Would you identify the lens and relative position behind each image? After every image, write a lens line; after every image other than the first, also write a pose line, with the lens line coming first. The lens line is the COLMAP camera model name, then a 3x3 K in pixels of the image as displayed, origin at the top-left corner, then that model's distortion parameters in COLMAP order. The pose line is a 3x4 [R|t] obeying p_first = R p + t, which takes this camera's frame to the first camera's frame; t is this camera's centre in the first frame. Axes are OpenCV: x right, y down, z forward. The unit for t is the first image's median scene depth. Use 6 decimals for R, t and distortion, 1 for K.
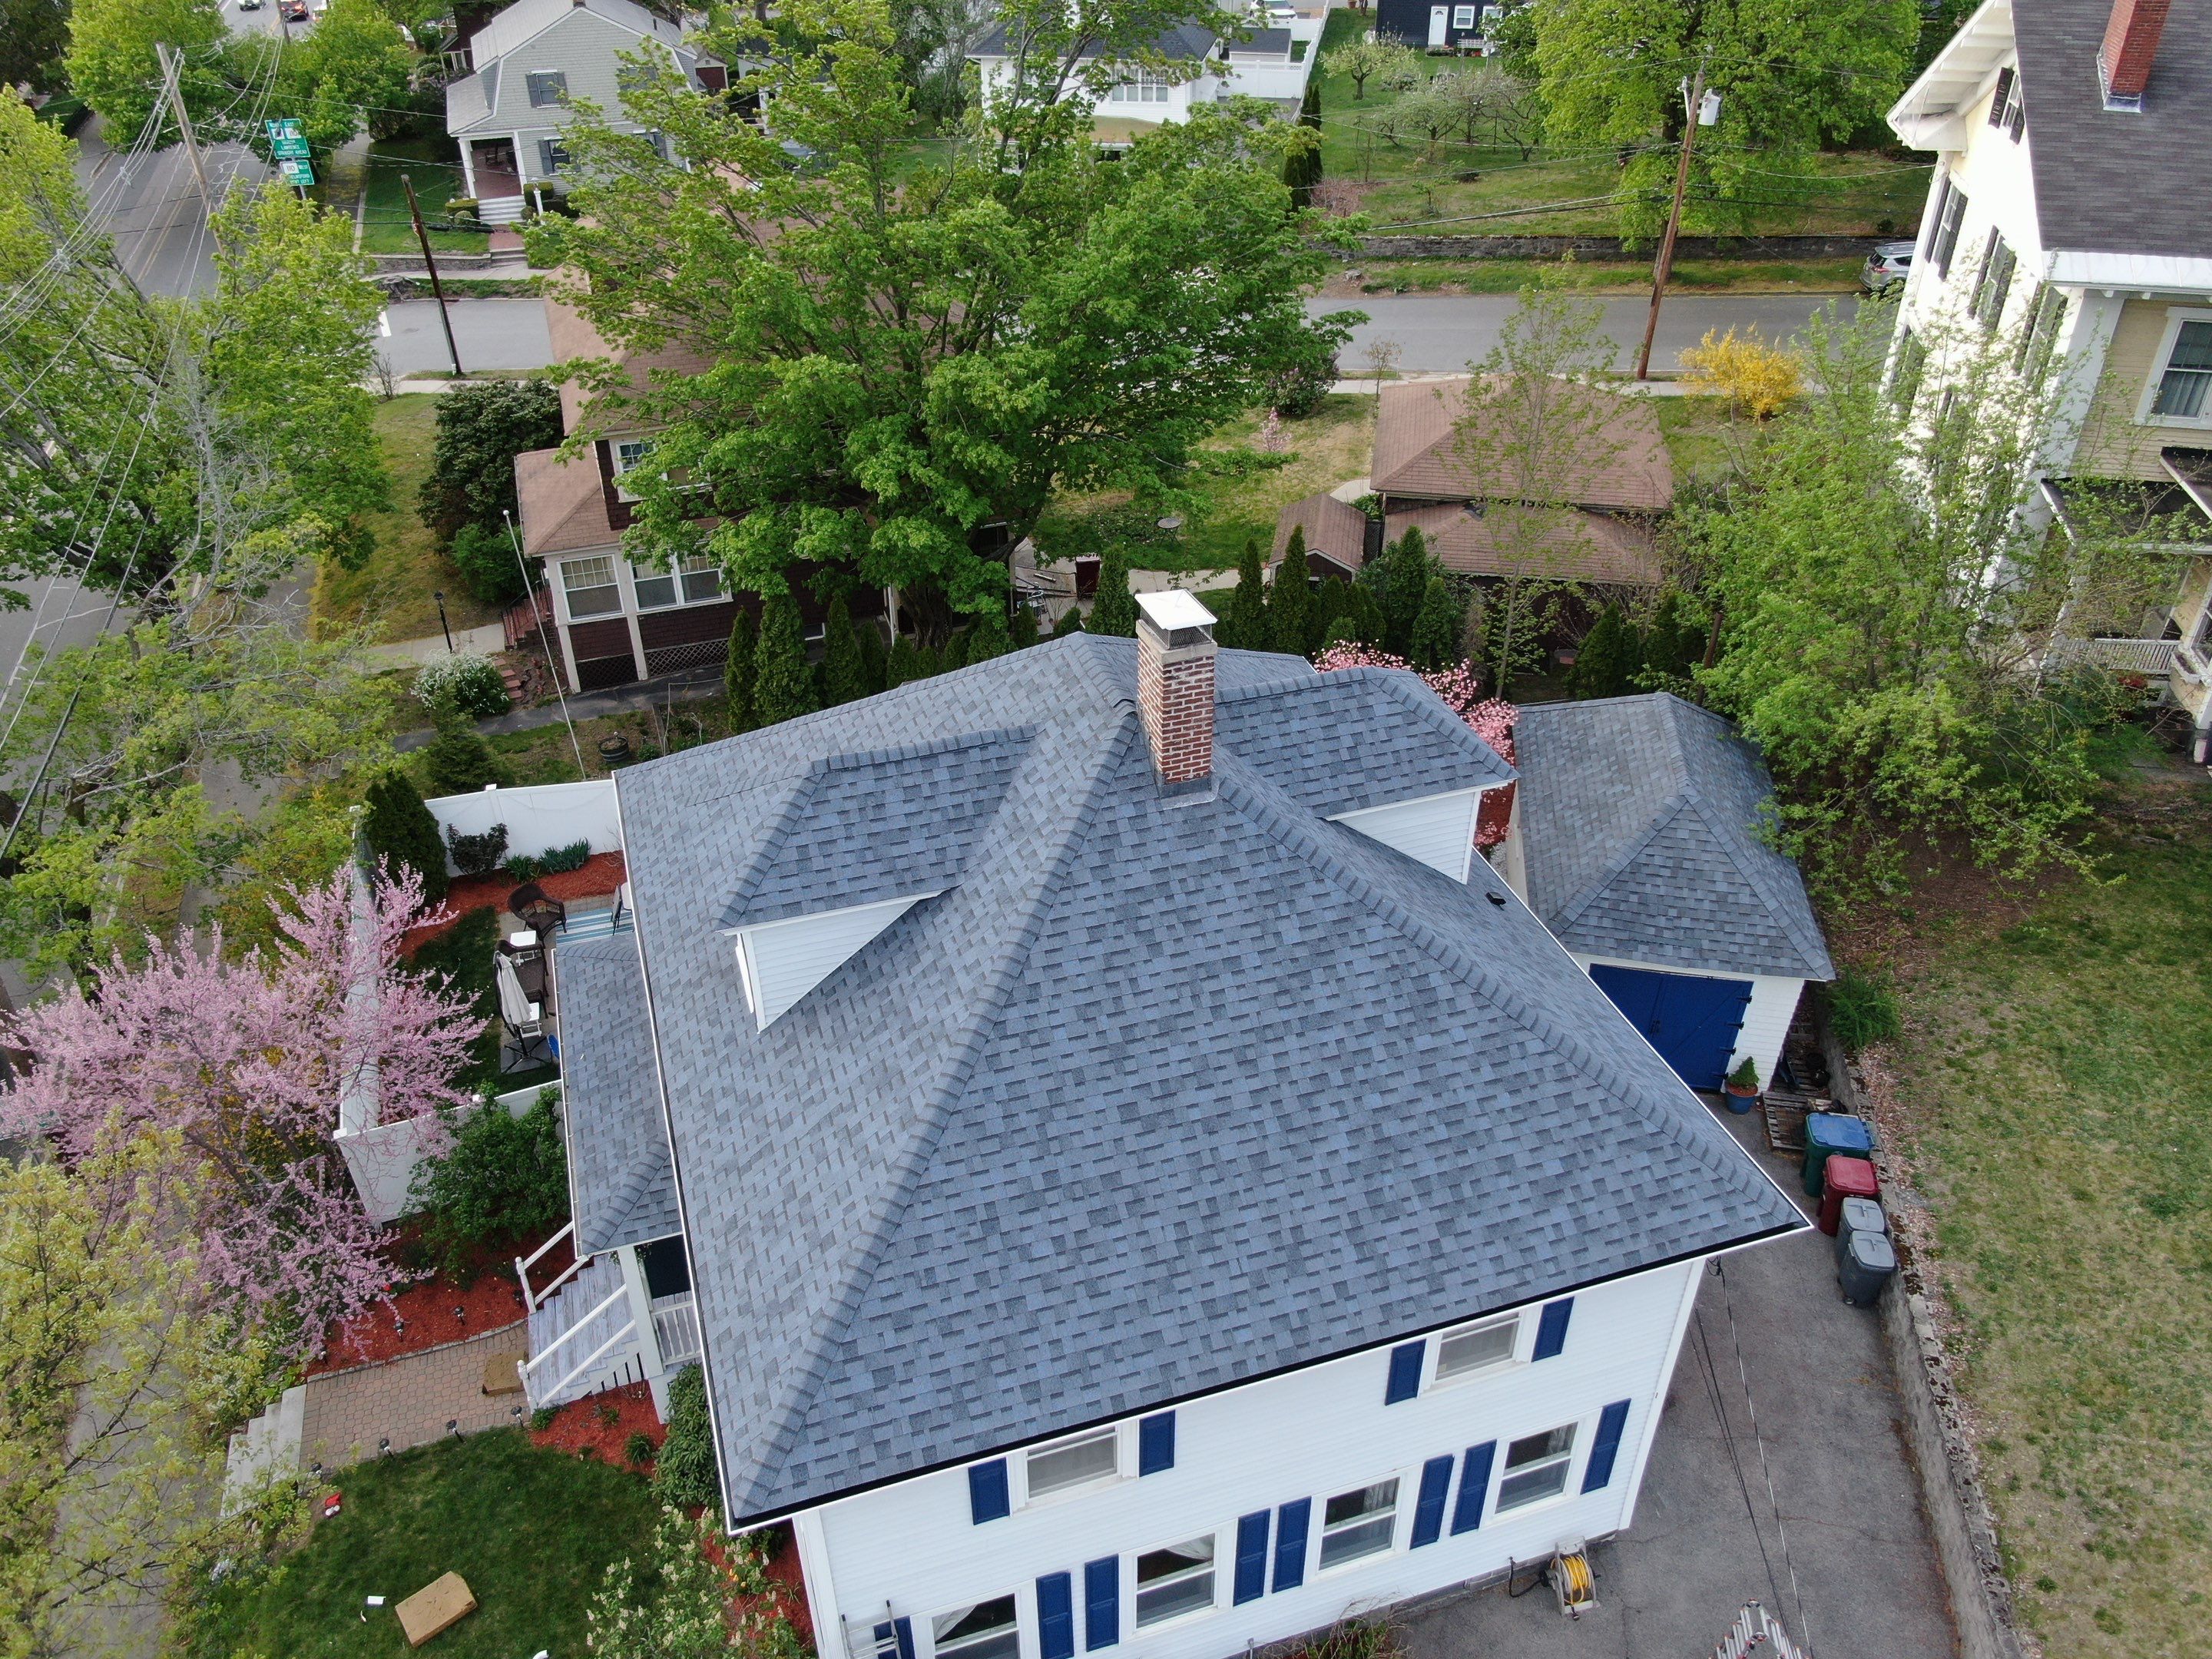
lens RADIAL K [[1671.4, 0, 1103.2], [0, 1671.4, 831.7], [0, 0, 1]] dist [-0.017208, 0.007160]
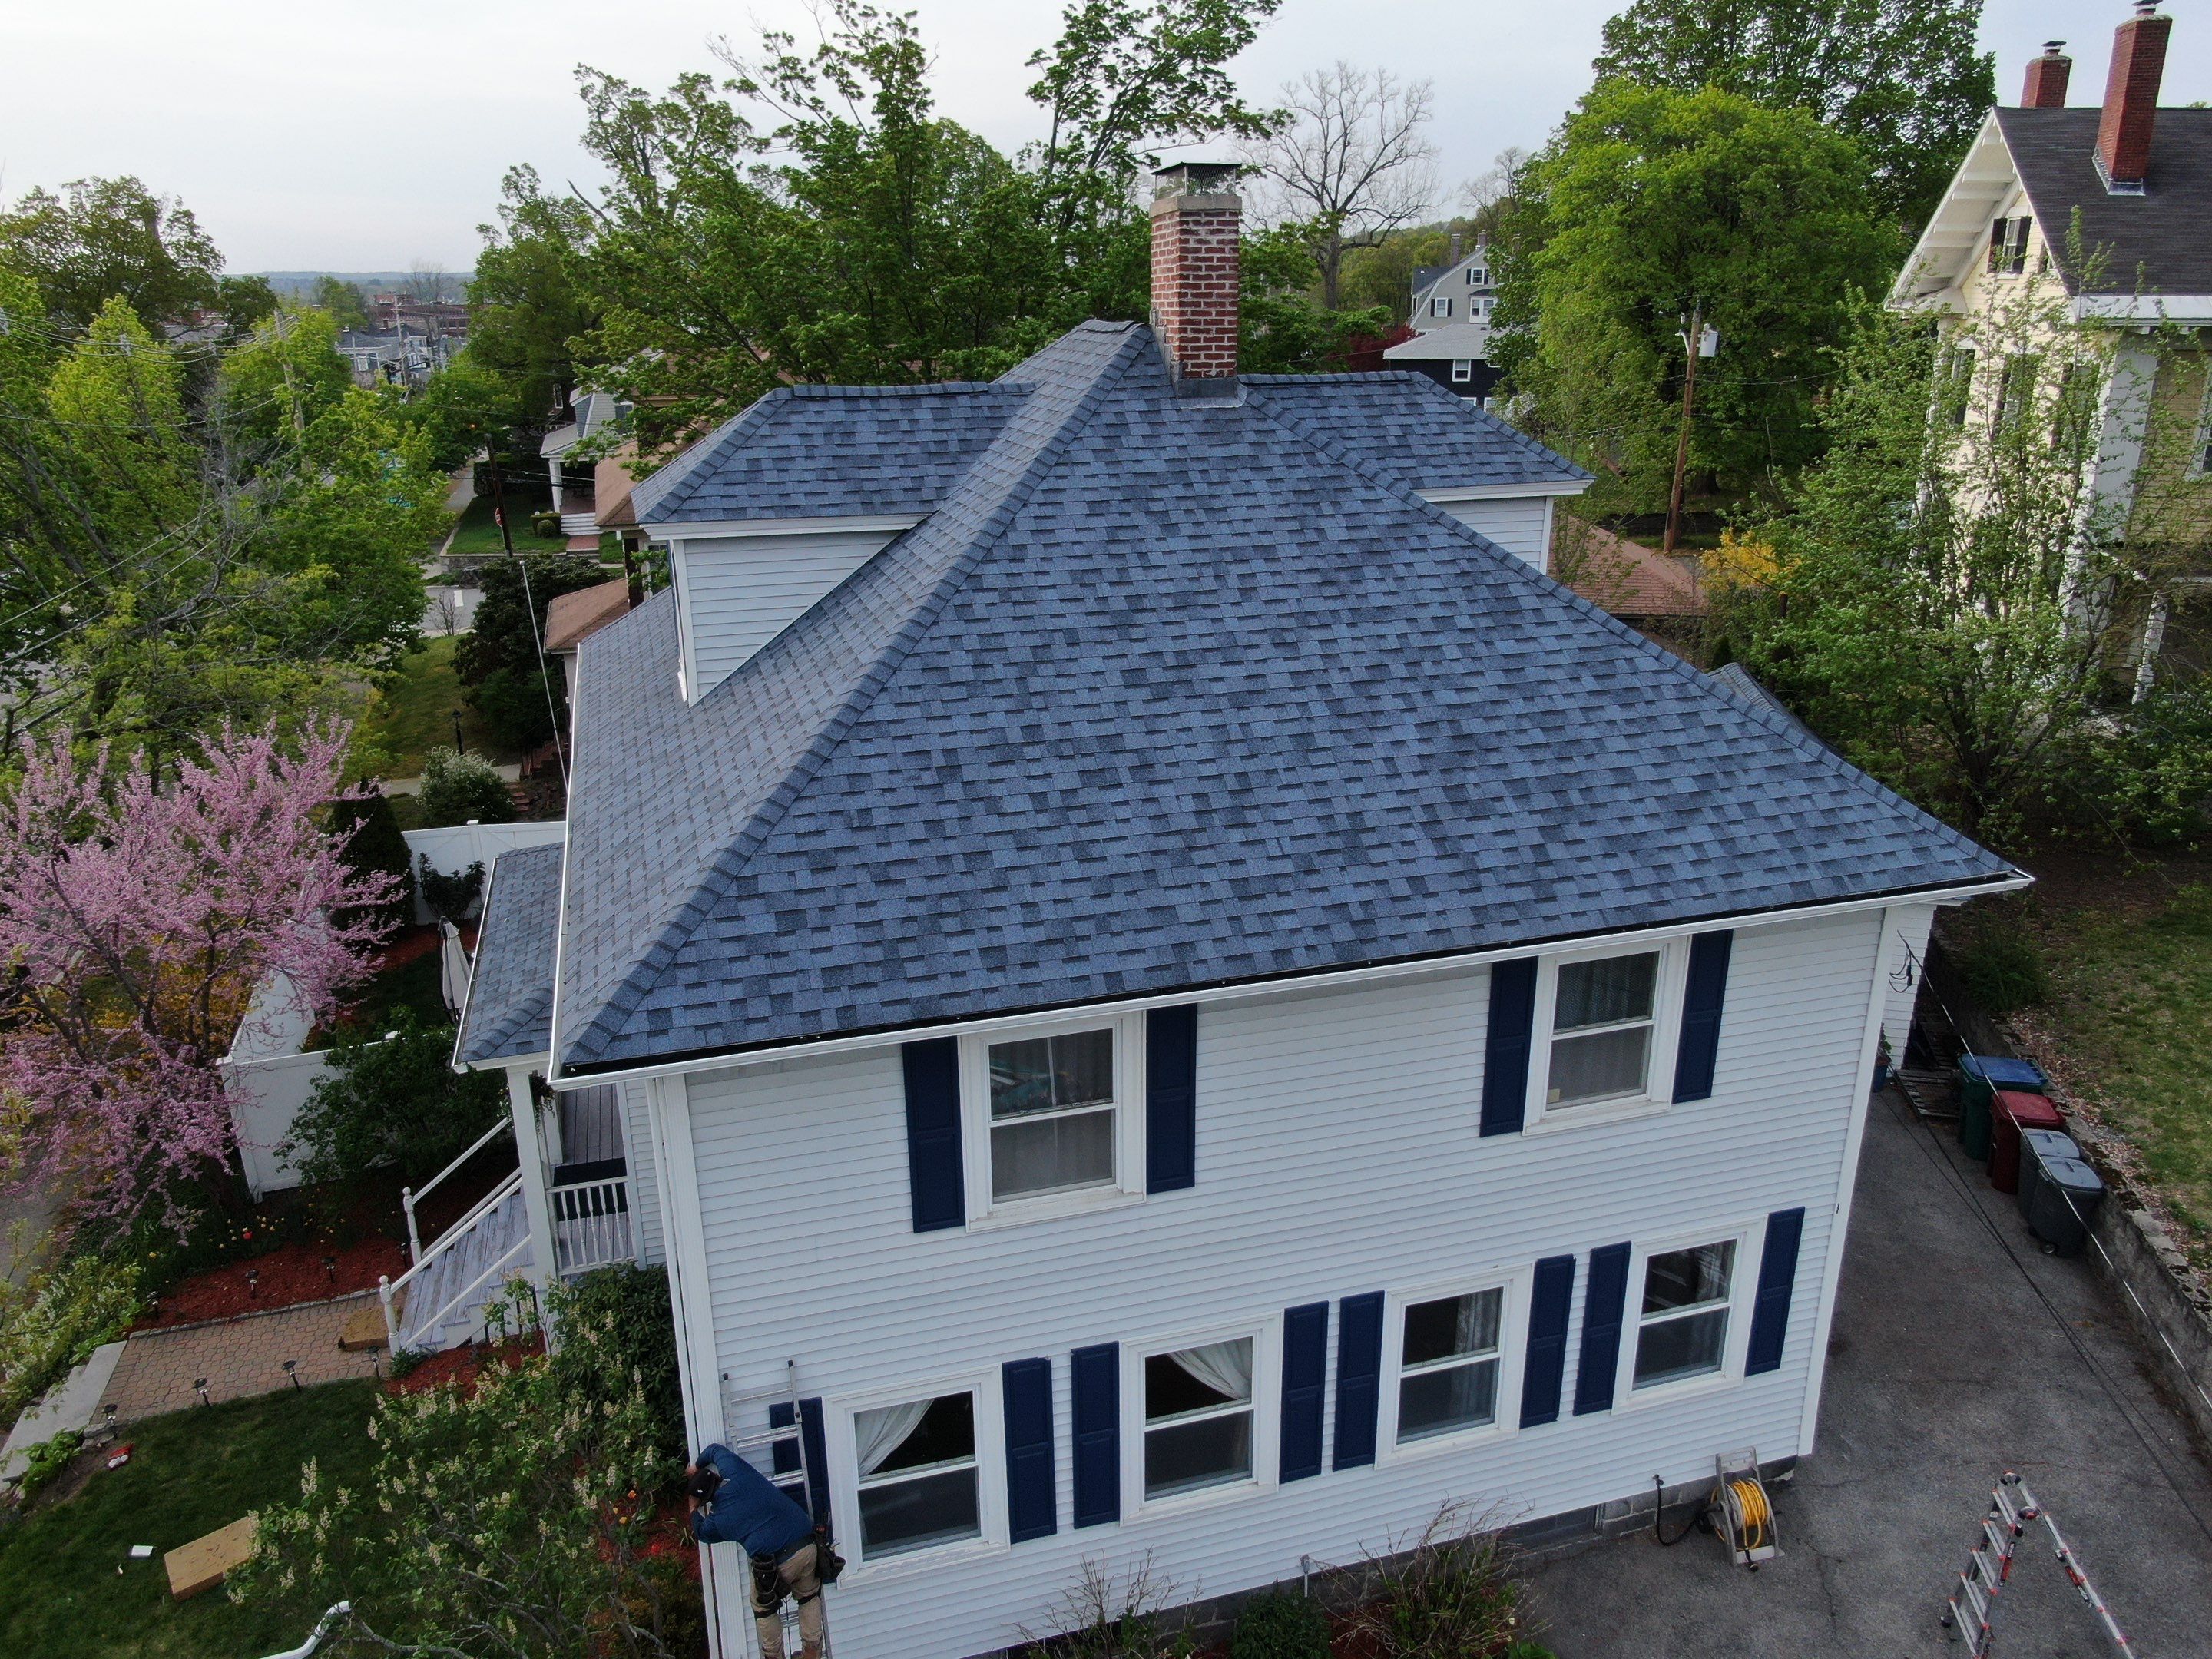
lens RADIAL K [[1603.8, 0, 1106.0], [0, 1603.8, 829.5], [0, 0, 1]] dist [-0.021460, 0.008844]
pose [[0.999690, 0.006142, -0.024122, 0.018545], [-0.012341, 0.963892, -0.266009, 0.396557], [0.021617, 0.266224, 0.963669, 0.269417]]
